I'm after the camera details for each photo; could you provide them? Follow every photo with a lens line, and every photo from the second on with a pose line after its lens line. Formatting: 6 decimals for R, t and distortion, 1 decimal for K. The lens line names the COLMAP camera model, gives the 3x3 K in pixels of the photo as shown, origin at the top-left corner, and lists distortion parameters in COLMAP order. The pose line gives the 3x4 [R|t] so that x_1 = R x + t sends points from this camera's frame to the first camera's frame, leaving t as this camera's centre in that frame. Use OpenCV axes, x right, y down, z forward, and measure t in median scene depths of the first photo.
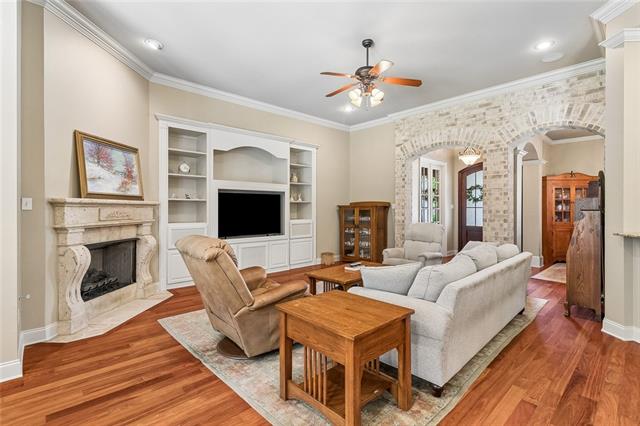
lens RADIAL K [[306.7, 0, 318.0], [0, 306.7, 208.6], [0, 0, 1]] dist [-0.001062, -0.000214]
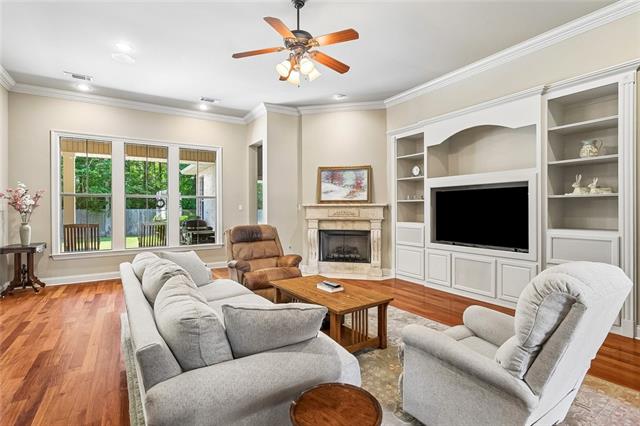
lens RADIAL K [[308.8, 0, 320.0], [0, 308.8, 213.0], [0, 0, 1]] dist [0.002580, 0.000951]
pose [[-0.182819, 0.019586, -0.982951, 0.858994], [0.005466, 0.999806, 0.018905, -0.010553], [0.983131, -0.001917, -0.182891, 1.094648]]
